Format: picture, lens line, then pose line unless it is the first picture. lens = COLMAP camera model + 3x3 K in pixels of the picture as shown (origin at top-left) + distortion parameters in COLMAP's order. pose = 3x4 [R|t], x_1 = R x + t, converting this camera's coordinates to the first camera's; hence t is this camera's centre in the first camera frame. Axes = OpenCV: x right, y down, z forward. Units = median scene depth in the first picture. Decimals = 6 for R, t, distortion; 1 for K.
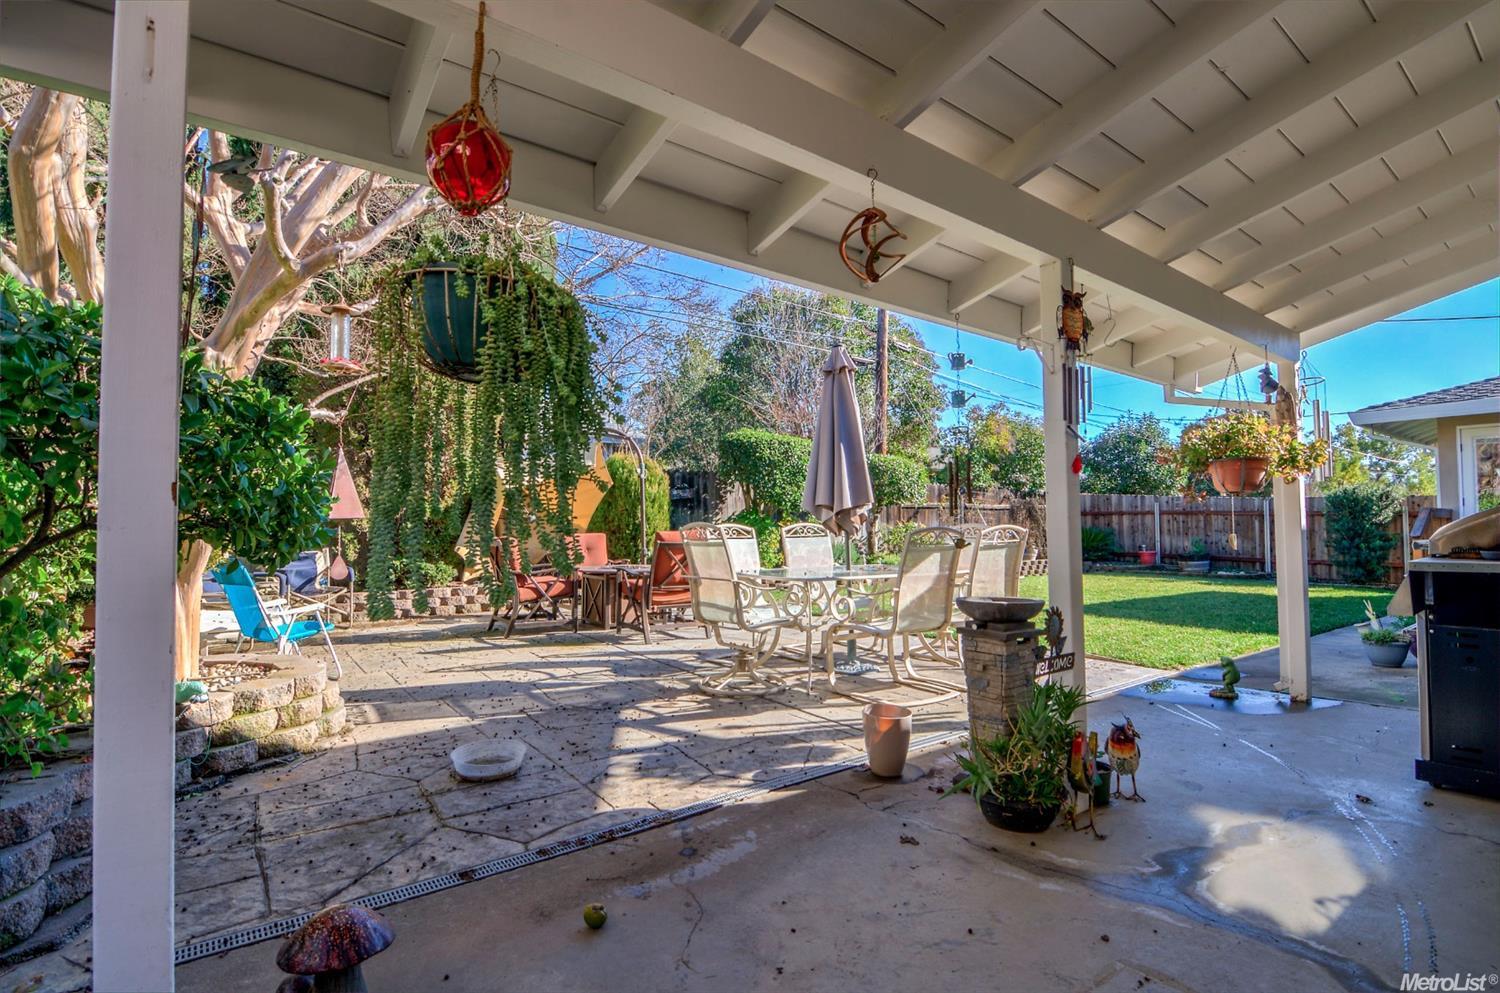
lens RADIAL K [[719.8, 0, 750.0], [0, 719.8, 496.5], [0, 0, 1]] dist [-0.004240, -0.012995]
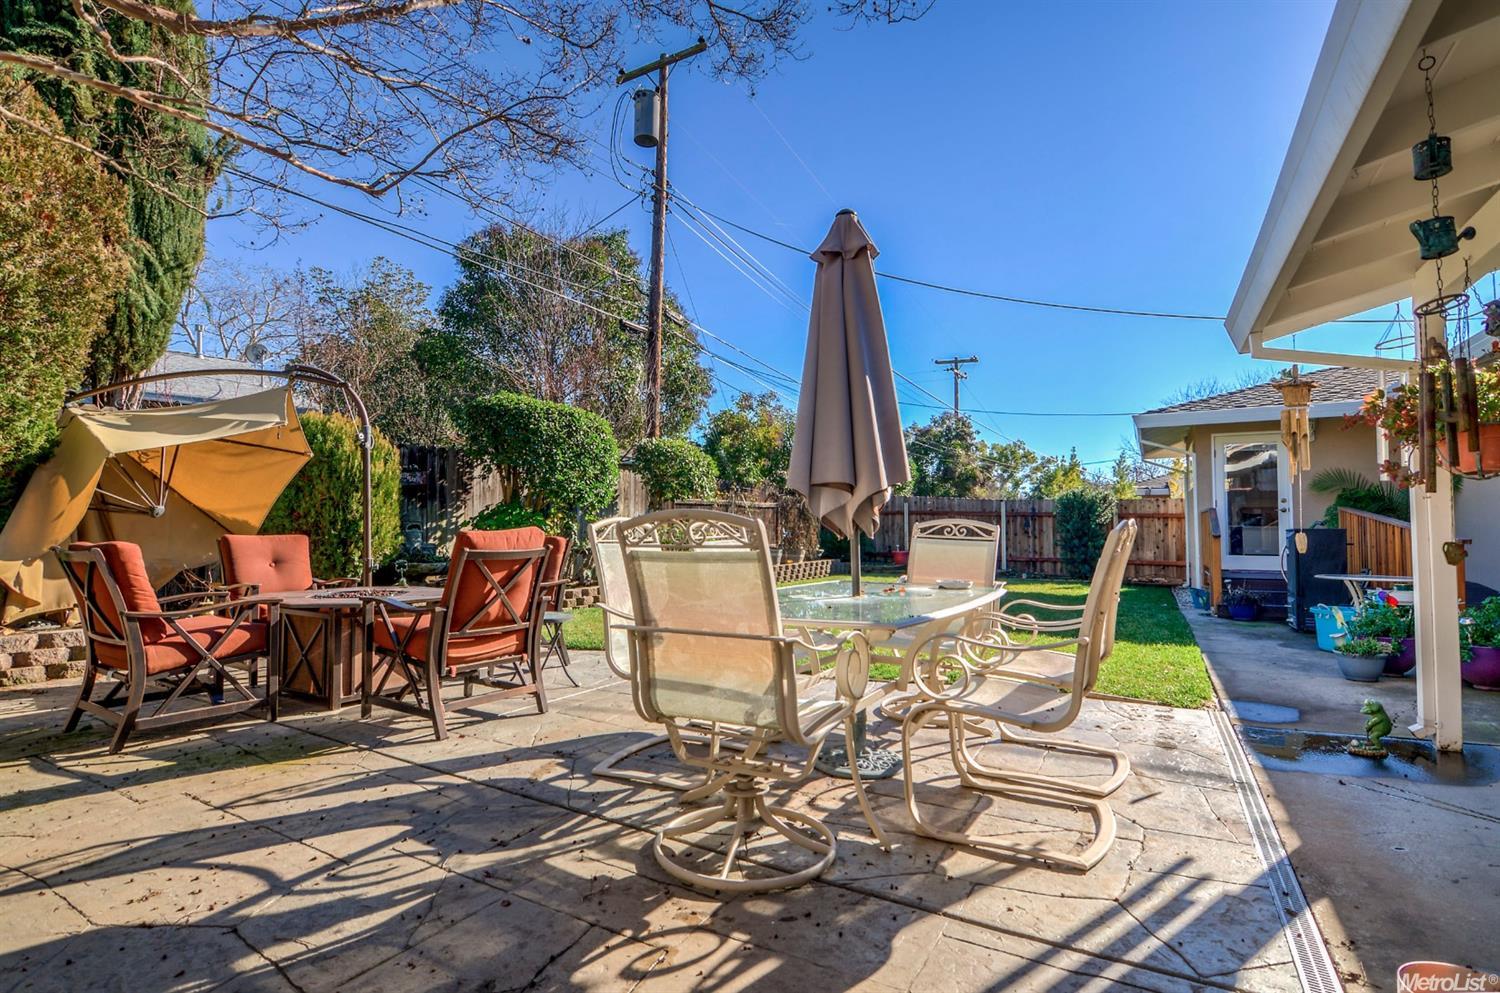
lens RADIAL K [[737.8, 0, 750.0], [0, 737.8, 496.5], [0, 0, 1]] dist [-0.002177, -0.013817]
pose [[0.914571, 0.017570, 0.404044, -0.070635], [-0.017616, 0.999838, -0.003604, 0.009329], [-0.404042, -0.003821, 0.914732, 0.180777]]
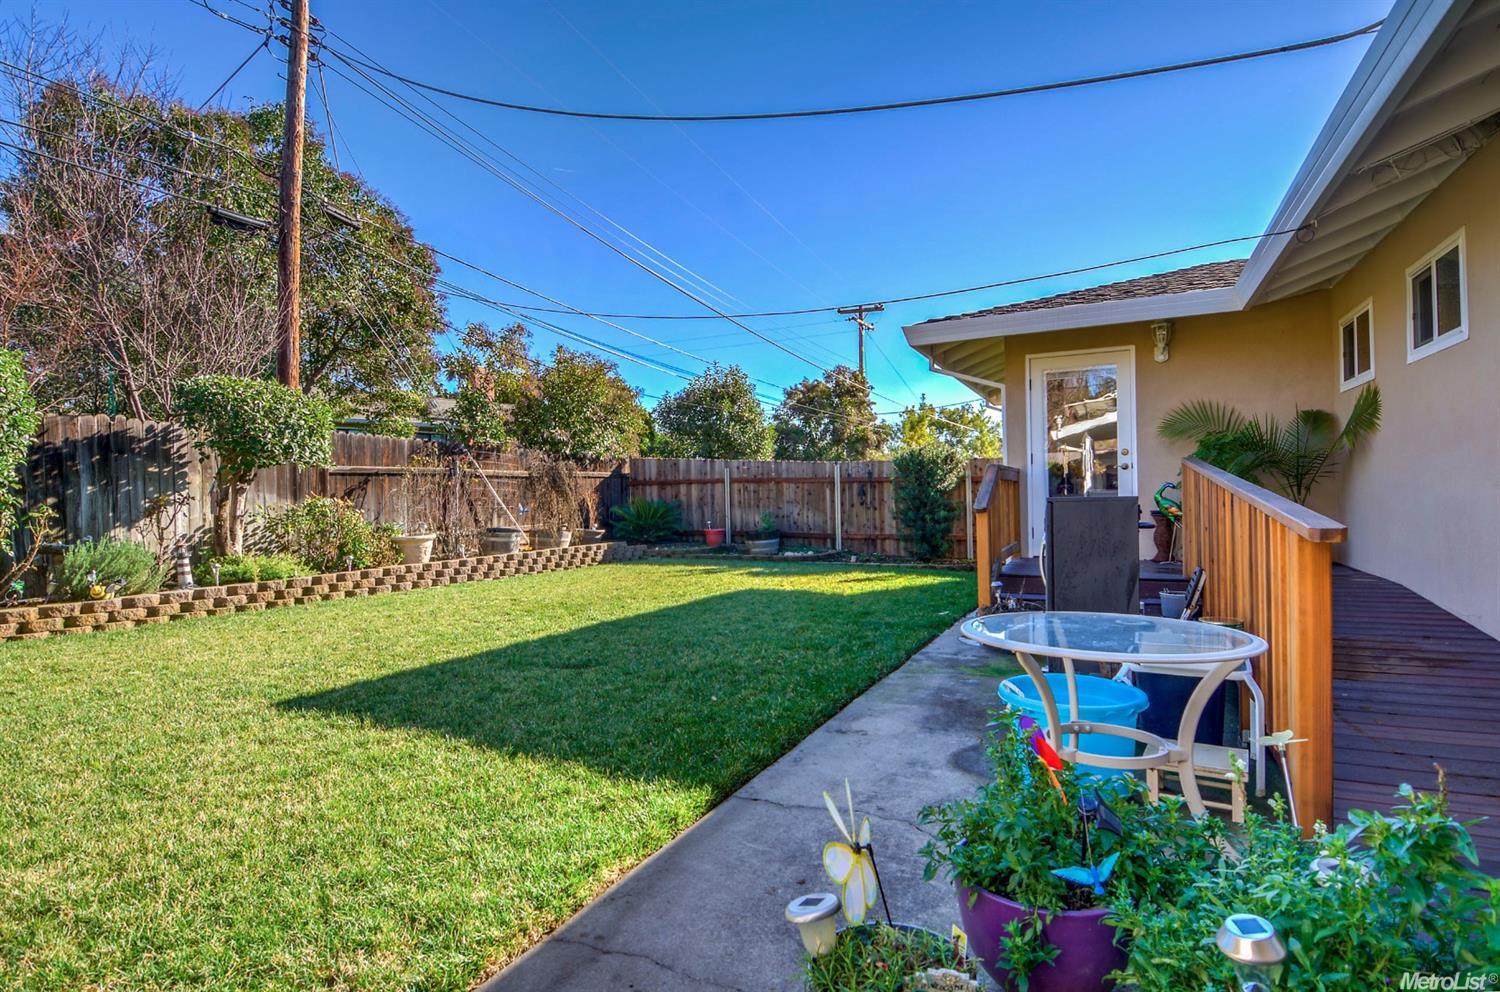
lens RADIAL K [[737.8, 0, 750.0], [0, 737.8, 496.0], [0, 0, 1]] dist [-0.002177, -0.013817]
pose [[0.897740, -0.015441, 0.440255, 0.290712], [-0.000334, 0.999361, 0.035731, 0.013013], [-0.440526, -0.032224, 0.897161, 0.313940]]
